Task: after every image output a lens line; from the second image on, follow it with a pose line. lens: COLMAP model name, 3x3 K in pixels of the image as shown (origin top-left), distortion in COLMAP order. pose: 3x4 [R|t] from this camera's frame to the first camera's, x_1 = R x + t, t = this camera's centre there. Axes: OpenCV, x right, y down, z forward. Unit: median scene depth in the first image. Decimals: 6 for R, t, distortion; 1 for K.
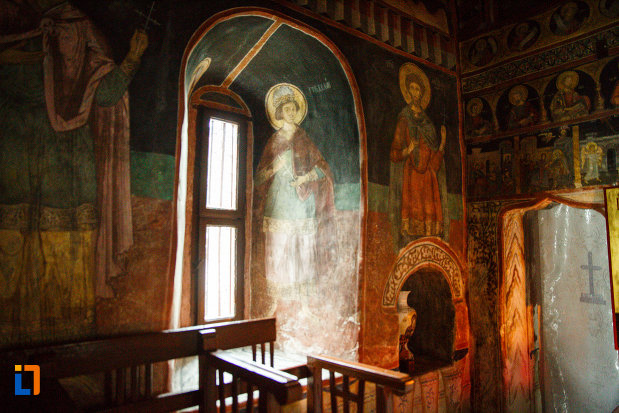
lens RADIAL K [[426.2, 0, 306.6], [0, 426.2, 206.6], [0, 0, 1]] dist [-0.149197, 0.111204]
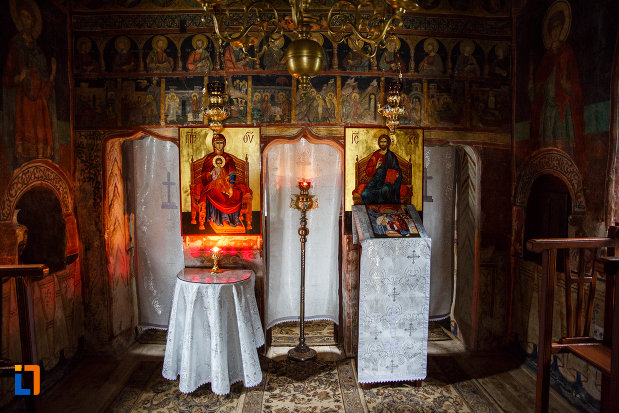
lens RADIAL K [[426.2, 0, 306.6], [0, 426.2, 206.6], [0, 0, 1]] dist [-0.149197, 0.111204]
pose [[0.608764, -0.067467, 0.790478, -0.144951], [-0.075860, 0.986862, 0.142650, -0.011621], [-0.789716, -0.146806, 0.595648, -0.225443]]
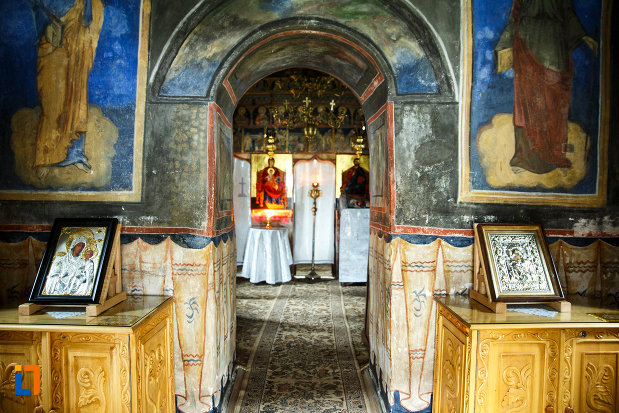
lens RADIAL K [[426.2, 0, 306.6], [0, 426.2, 206.6], [0, 0, 1]] dist [-0.149197, 0.111204]
pose [[0.657191, -0.018970, 0.753486, -1.005332], [-0.082000, 0.991950, 0.096494, 0.002906], [-0.749251, -0.125201, 0.650345, -1.014181]]
